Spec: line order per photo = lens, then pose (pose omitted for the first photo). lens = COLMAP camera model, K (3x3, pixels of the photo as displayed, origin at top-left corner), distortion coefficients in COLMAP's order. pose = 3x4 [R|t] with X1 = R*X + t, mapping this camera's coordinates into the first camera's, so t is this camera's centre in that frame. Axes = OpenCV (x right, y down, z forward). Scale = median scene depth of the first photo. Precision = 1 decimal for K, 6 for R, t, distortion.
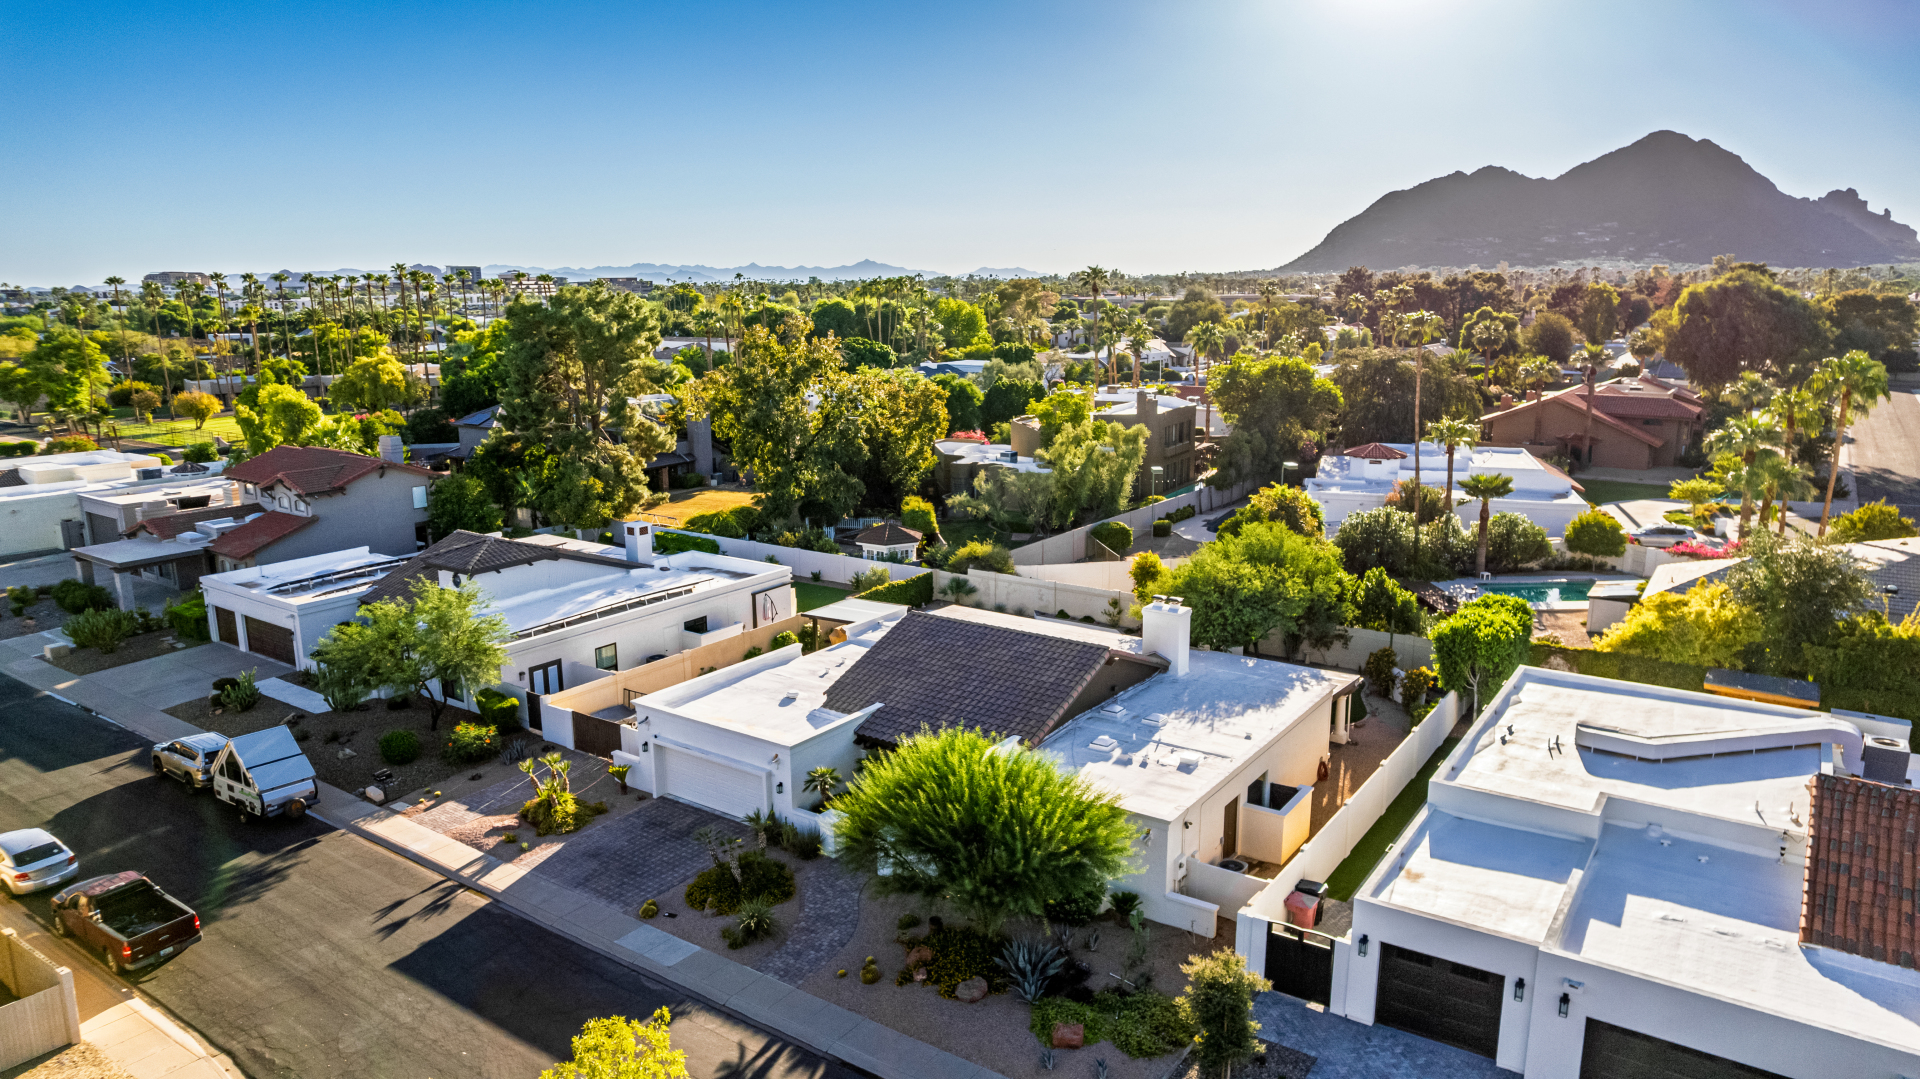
lens RADIAL K [[1226.9, 0, 960.0], [0, 1226.9, 539.5], [0, 0, 1]] dist [-0.044070, 0.002261]
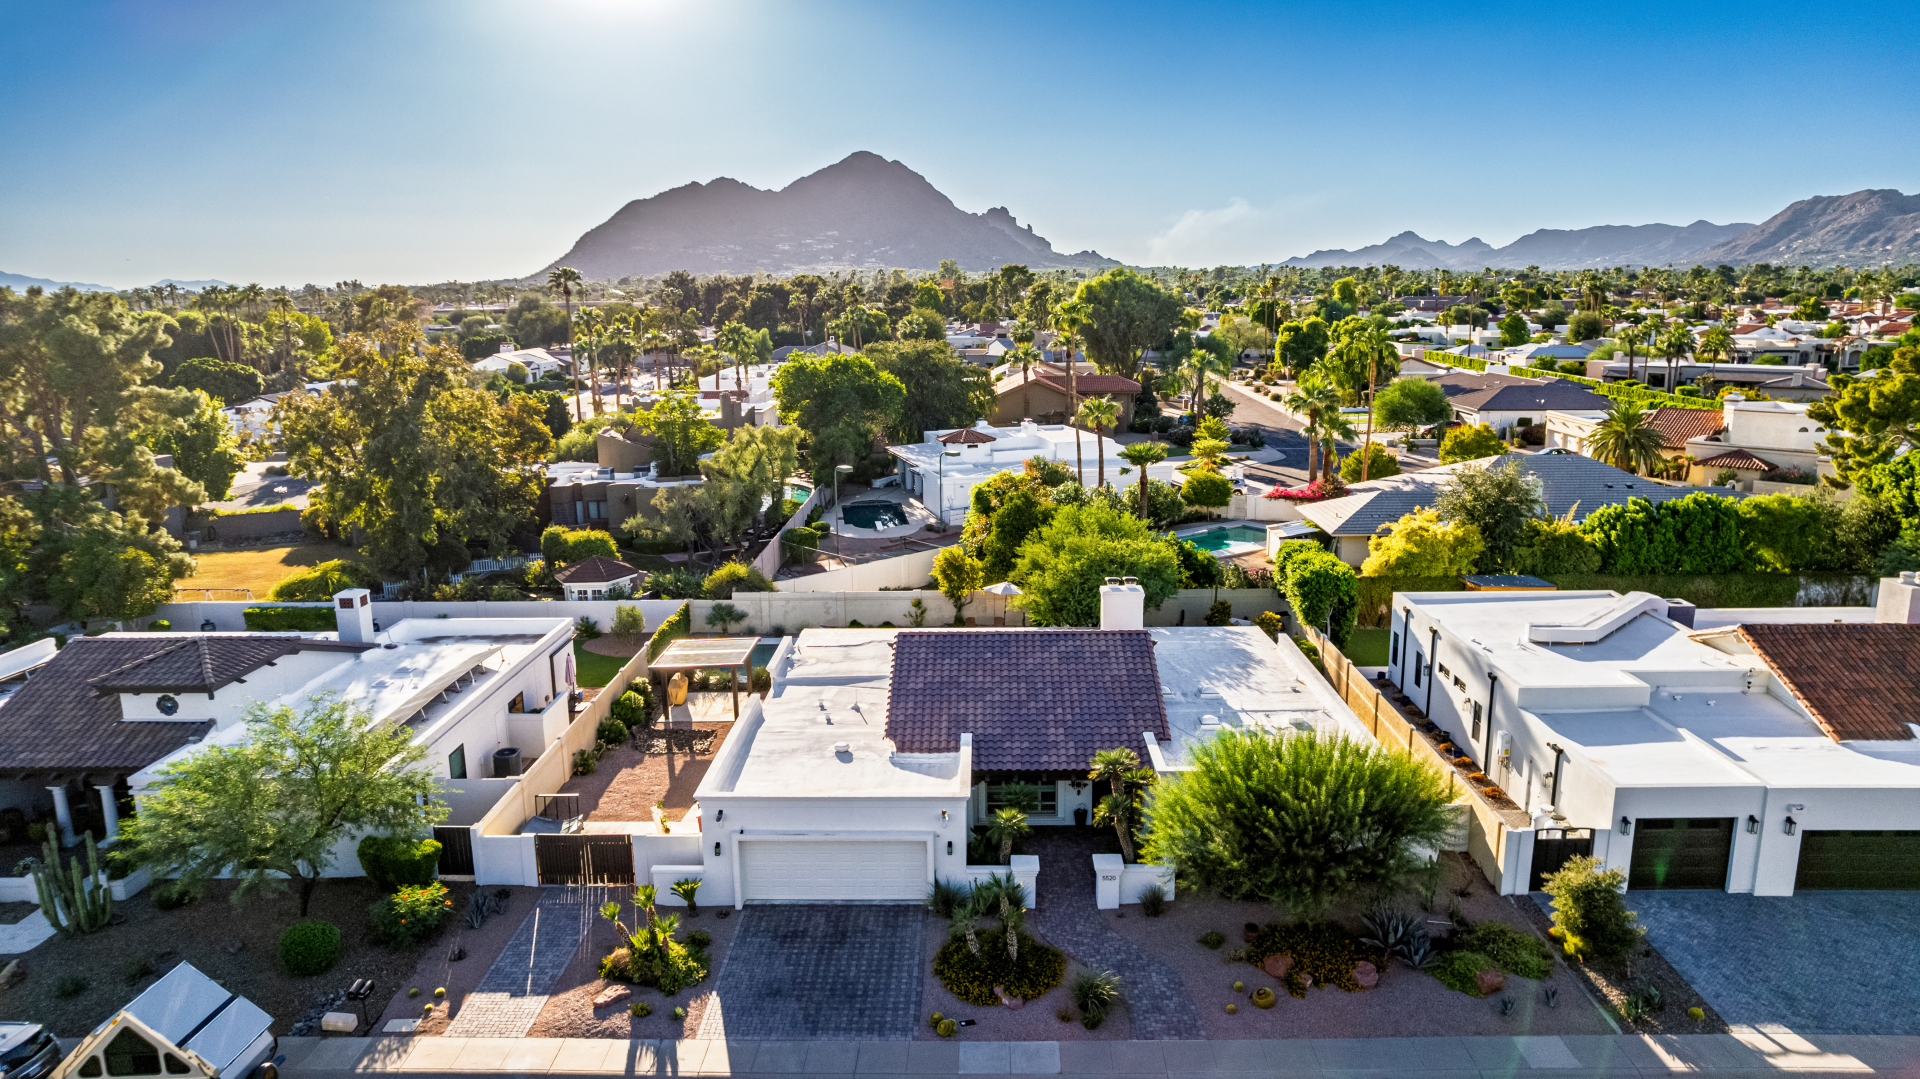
lens RADIAL K [[1227.3, 0, 960.0], [0, 1227.3, 539.5], [0, 0, 1]] dist [-0.061900, 0.046976]
pose [[0.830957, -0.118061, 0.543666, -0.587488], [0.121302, 0.992161, 0.030052, -0.037254], [-0.542952, 0.040976, 0.838763, 0.270156]]
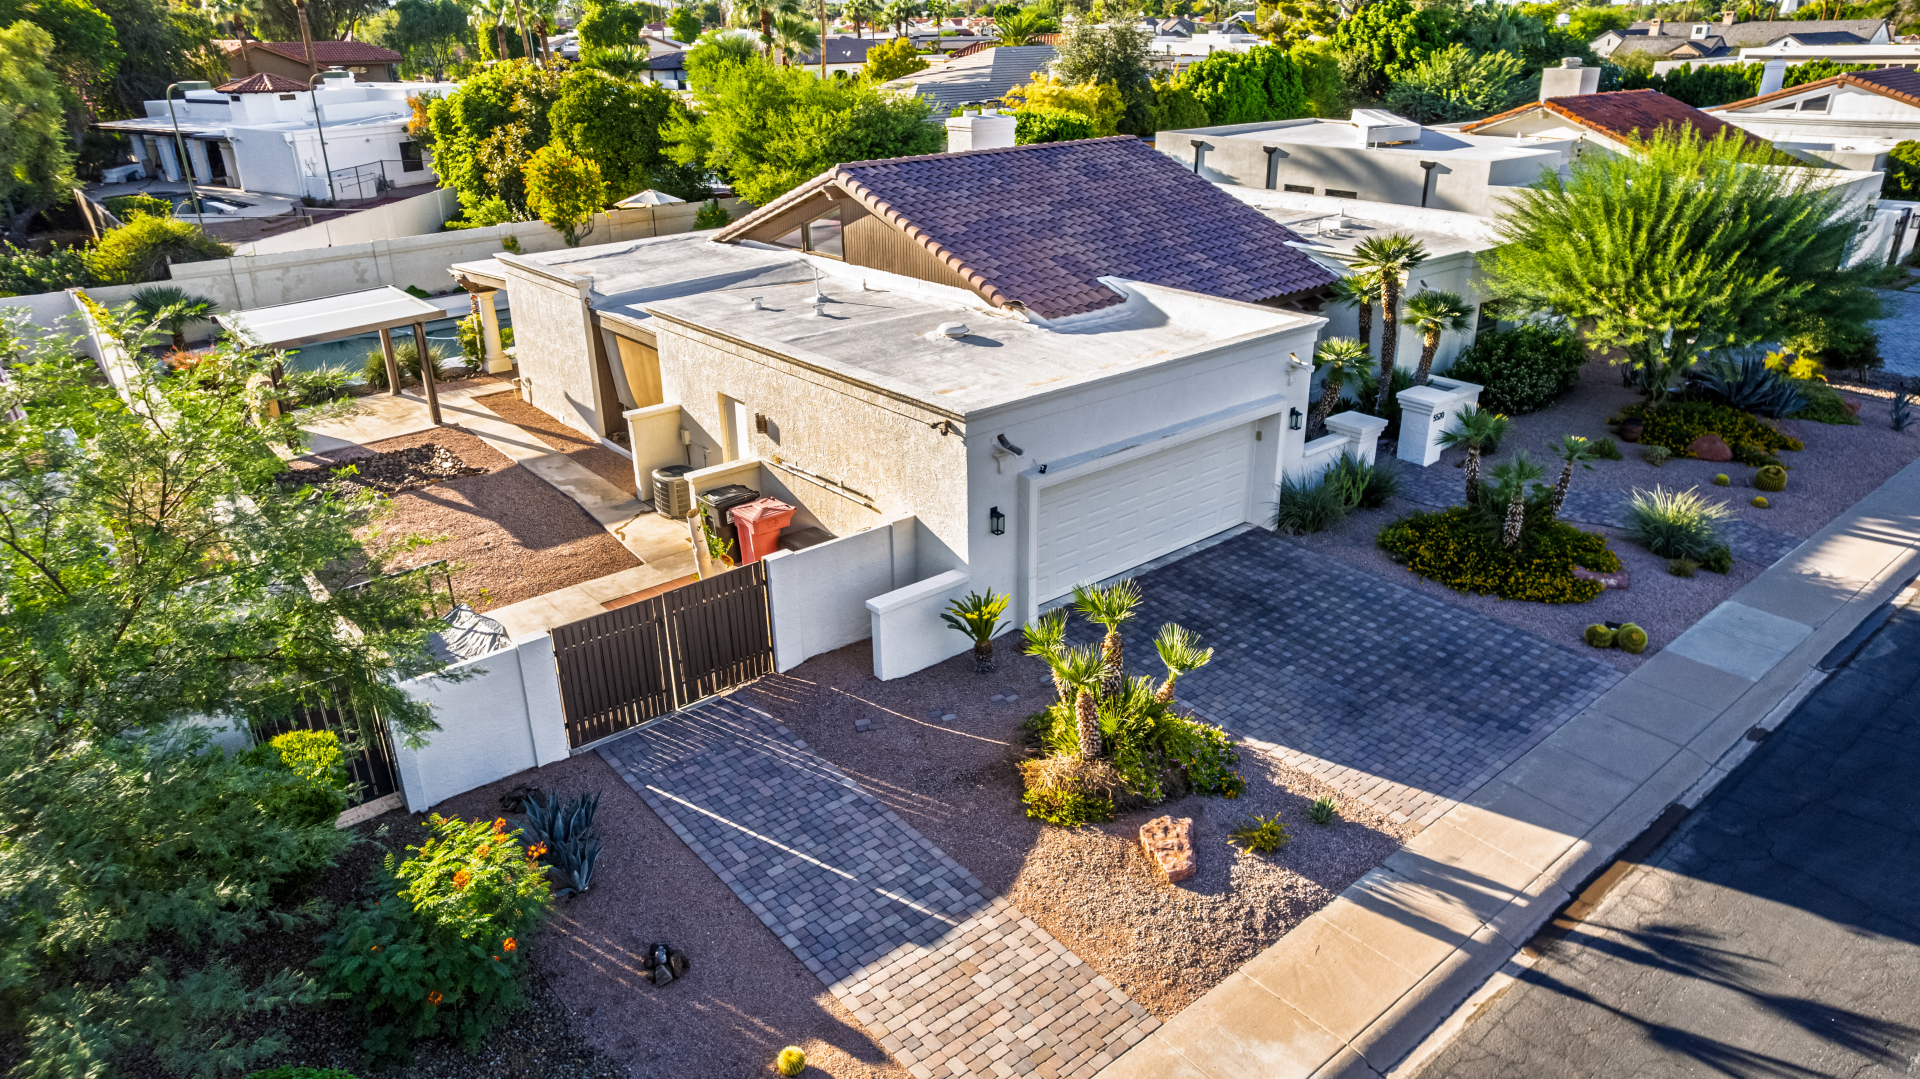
lens RADIAL K [[1237.5, 0, 960.0], [0, 1237.5, 539.5], [0, 0, 1]] dist [-0.074296, 0.065662]
pose [[0.259380, -0.377856, 0.888789, -0.658235], [0.208662, 0.920475, 0.330432, 0.052947], [-0.942965, 0.099749, 0.317597, 0.983171]]
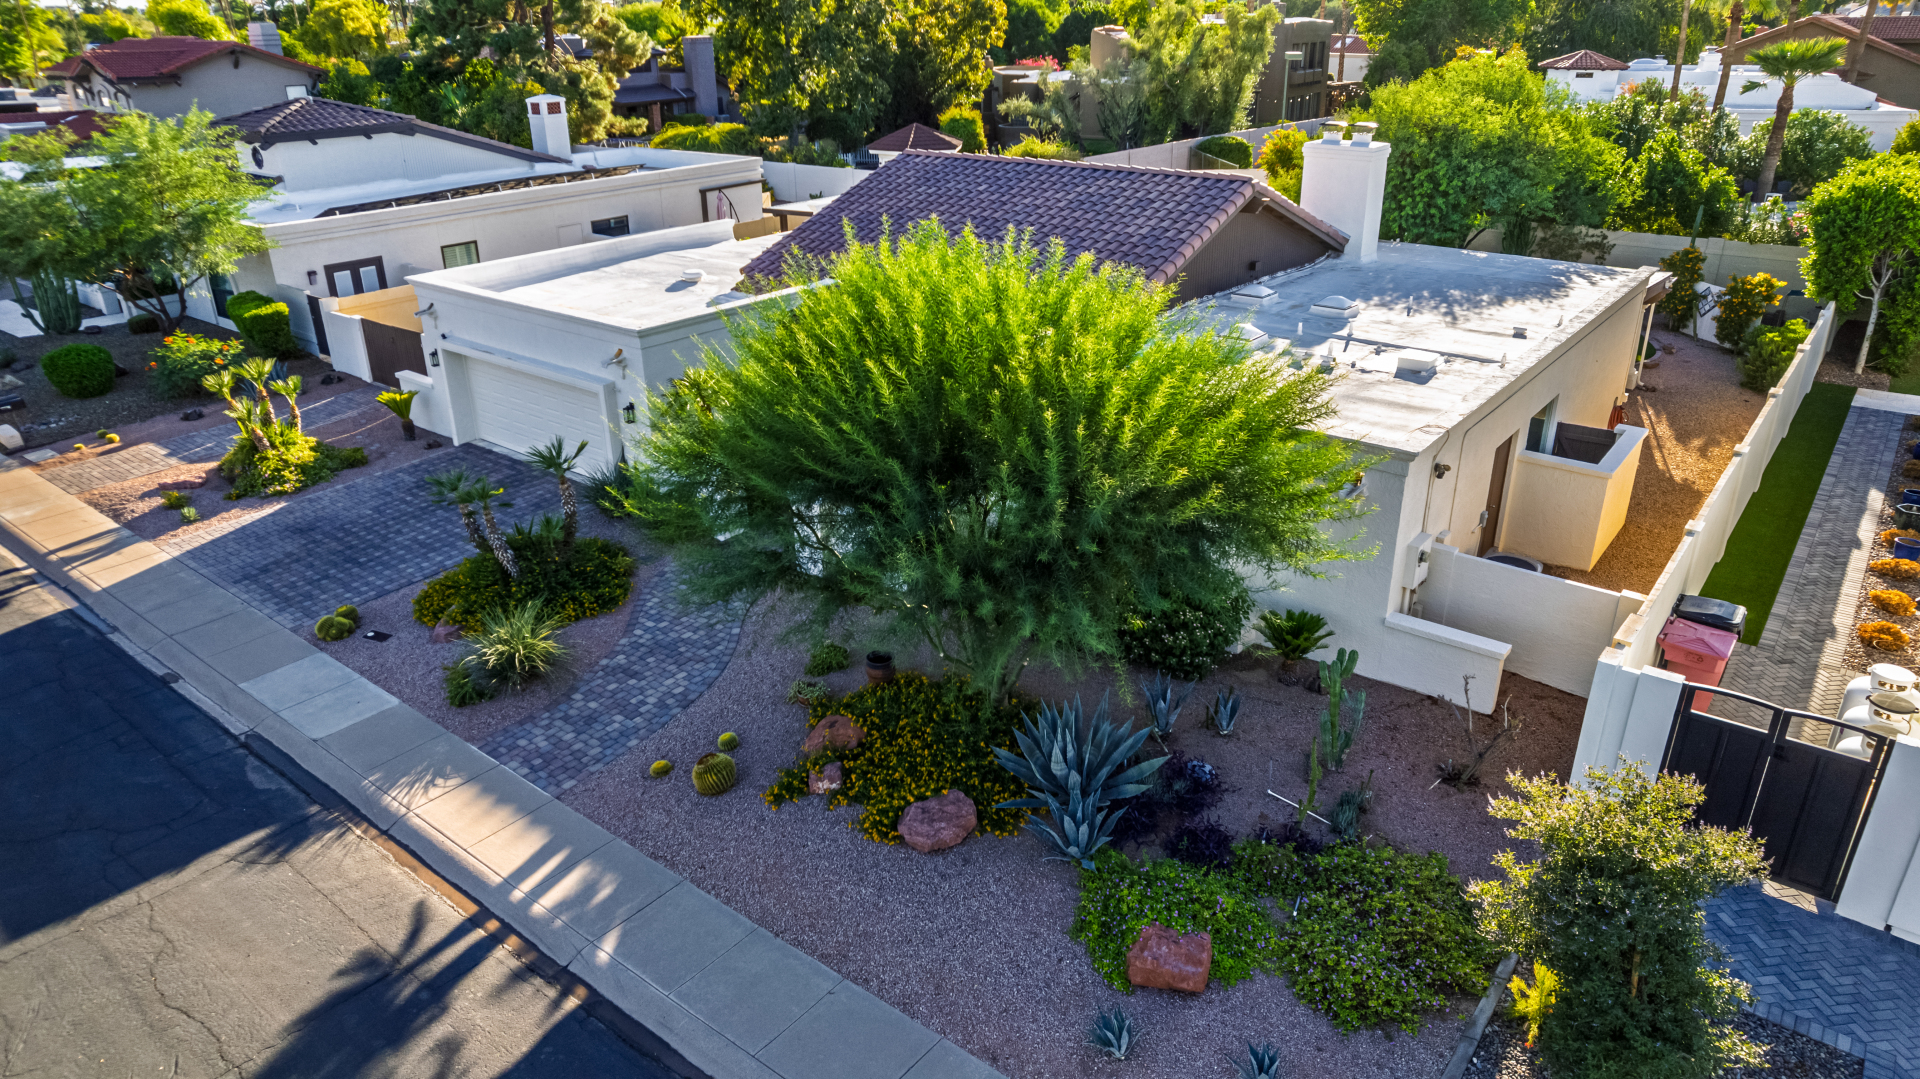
lens RADIAL K [[1227.3, 0, 960.0], [0, 1227.3, 539.5], [0, 0, 1]] dist [-0.061900, 0.046976]
pose [[0.997925, 0.020591, -0.061008, 0.032016], [-0.007570, 0.978436, 0.206413, 0.146673], [0.063943, -0.205523, 0.976561, 0.477835]]
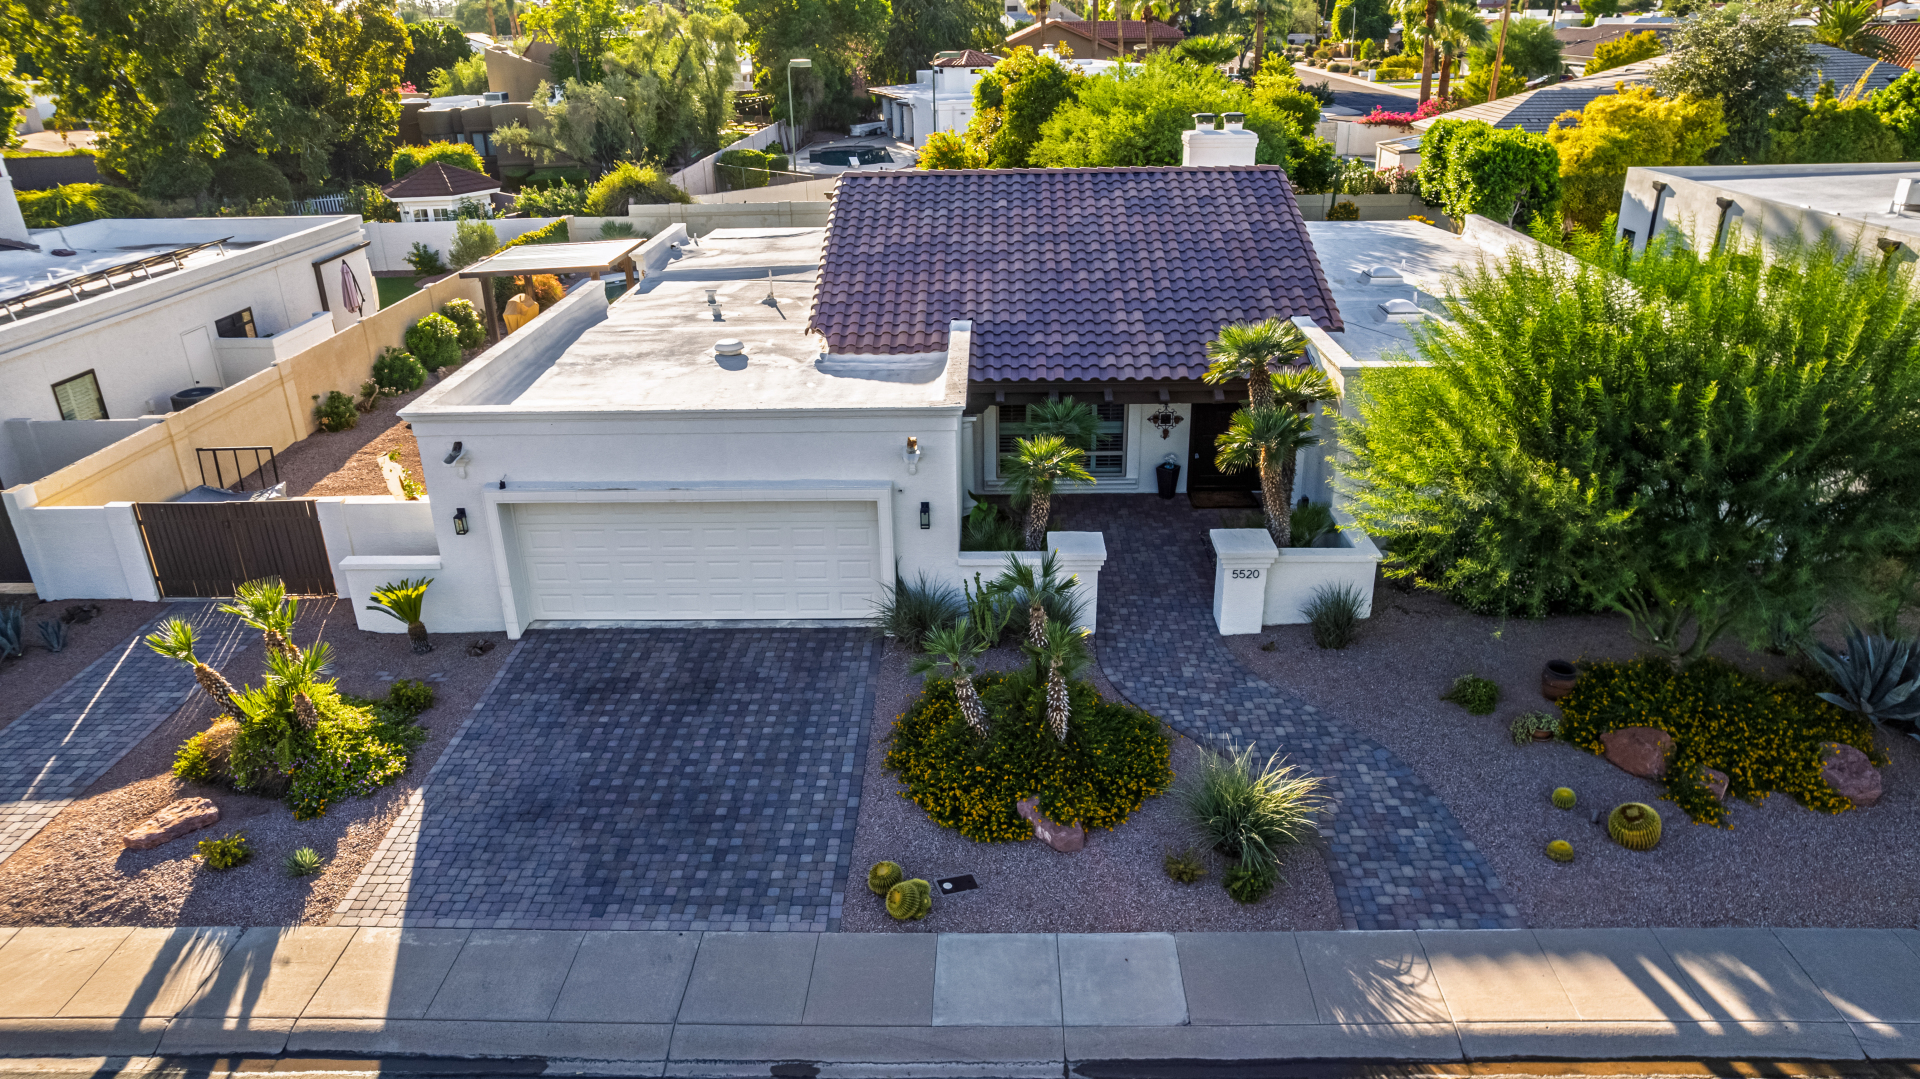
lens RADIAL K [[1237.5, 0, 960.0], [0, 1237.5, 539.5], [0, 0, 1]] dist [-0.074296, 0.065662]
pose [[0.833232, -0.228819, 0.503355, -0.357190], [0.126798, 0.965167, 0.228857, 0.115782], [-0.538189, -0.126866, 0.833221, 0.642542]]
